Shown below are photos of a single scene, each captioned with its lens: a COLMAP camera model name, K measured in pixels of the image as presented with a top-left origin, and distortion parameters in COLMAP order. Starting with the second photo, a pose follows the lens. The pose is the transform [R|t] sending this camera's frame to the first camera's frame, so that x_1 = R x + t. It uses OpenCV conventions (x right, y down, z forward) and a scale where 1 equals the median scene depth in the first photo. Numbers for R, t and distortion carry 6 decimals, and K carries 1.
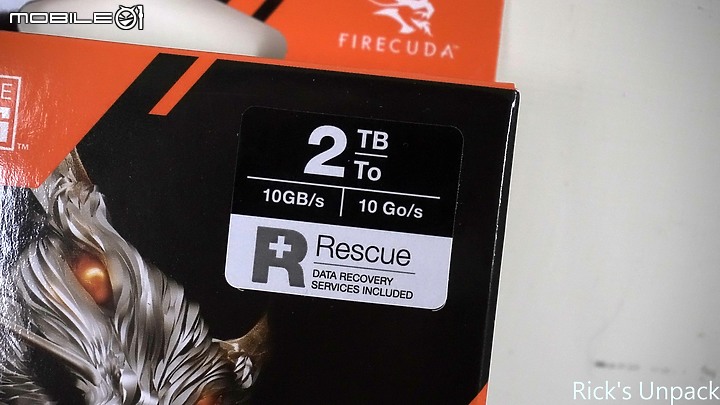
lens RADIAL K [[1601.2, 0, 359.5], [0, 1601.2, 202.5], [0, 0, 1]] dist [0.032423, 0.000000]
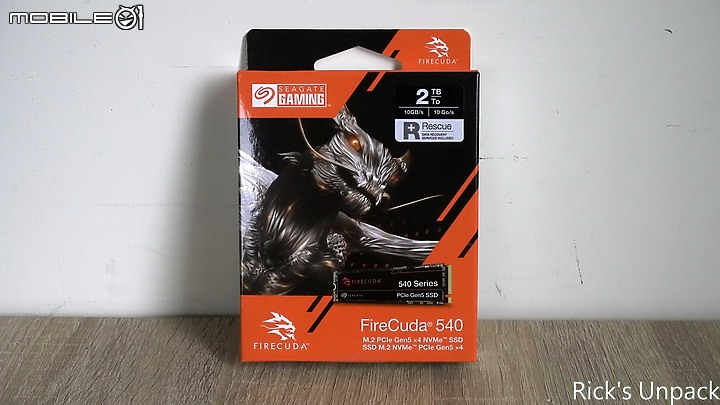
lens RADIAL K [[1164.7, 0, 360.9], [0, 1164.7, 202.9], [0, 0, 1]] dist [-0.024113, 0.000000]
pose [[0.994309, -0.105584, -0.014193, -0.133301], [0.105956, 0.993956, 0.028702, 0.100586], [0.011076, -0.030042, 0.999487, -1.363118]]
